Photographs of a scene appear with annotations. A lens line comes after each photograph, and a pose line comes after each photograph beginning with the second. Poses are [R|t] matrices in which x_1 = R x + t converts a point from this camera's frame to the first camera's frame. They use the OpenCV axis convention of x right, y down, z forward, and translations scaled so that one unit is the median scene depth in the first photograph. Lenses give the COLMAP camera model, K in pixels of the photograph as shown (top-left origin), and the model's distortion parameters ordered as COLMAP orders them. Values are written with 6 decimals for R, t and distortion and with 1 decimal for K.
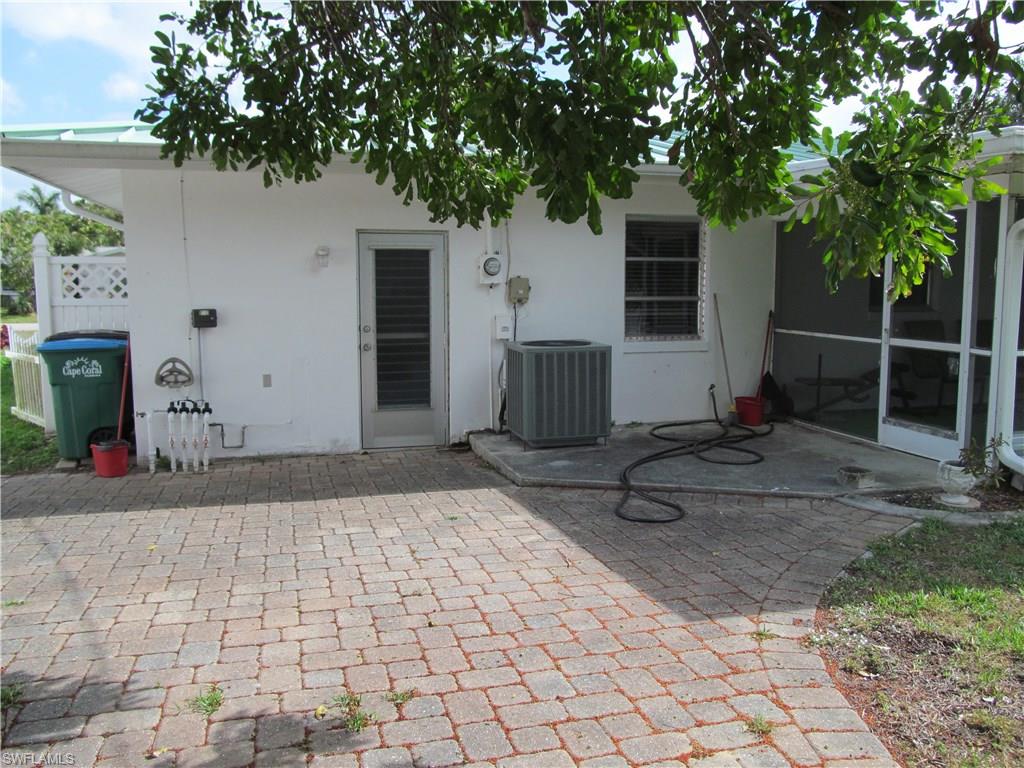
lens RADIAL K [[855.6, 0, 514.9], [0, 855.6, 377.6], [0, 0, 1]] dist [-0.068366, 0.032915]
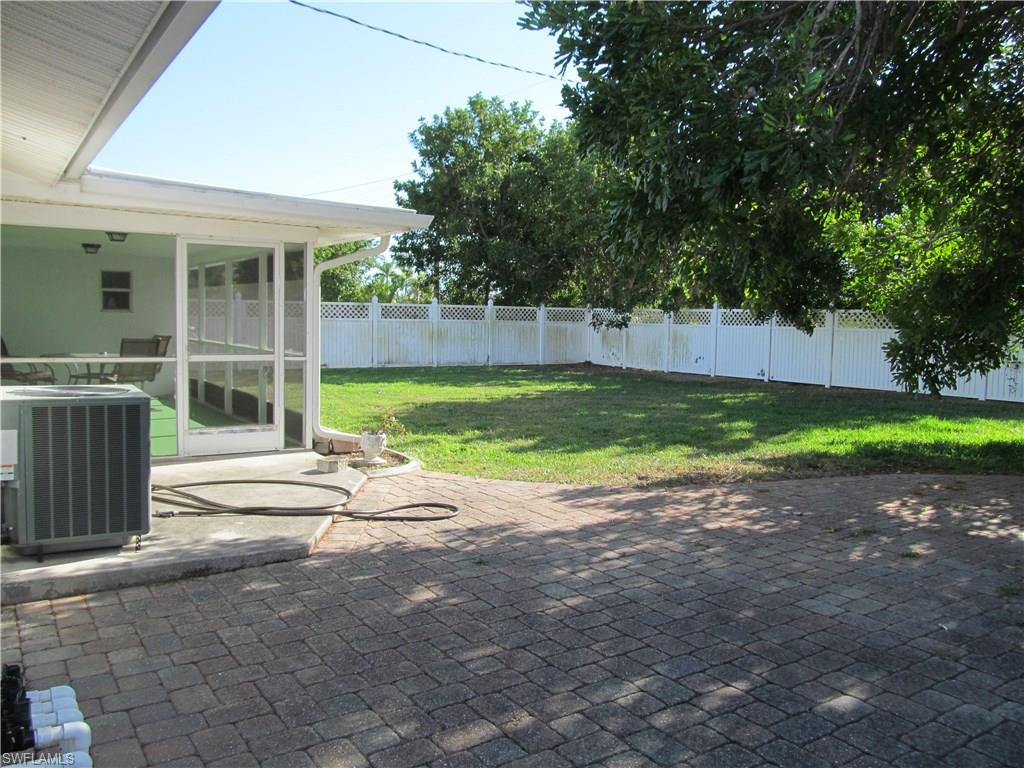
lens RADIAL K [[855.6, 0, 516.2], [0, 855.6, 386.9], [0, 0, 1]] dist [-0.068366, 0.032915]
pose [[-0.289621, -0.089618, 0.952937, -1.012982], [0.095257, 0.987965, 0.121864, -0.139585], [-0.952390, 0.126068, -0.277599, 1.286564]]
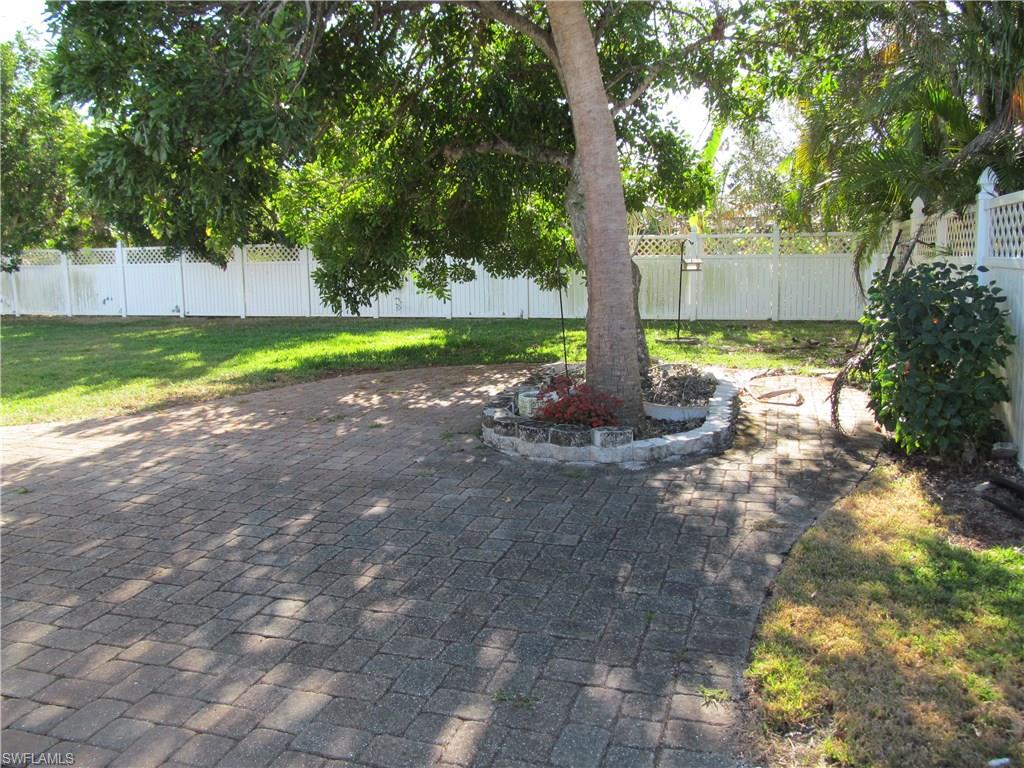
lens RADIAL K [[855.6, 0, 511.7], [0, 855.6, 382.7], [0, 0, 1]] dist [-0.068366, 0.032915]
pose [[-0.832639, -0.080184, 0.547981, -1.140589], [0.071303, 0.965707, 0.249652, -0.170309], [-0.549207, 0.246942, -0.798368, 1.549041]]
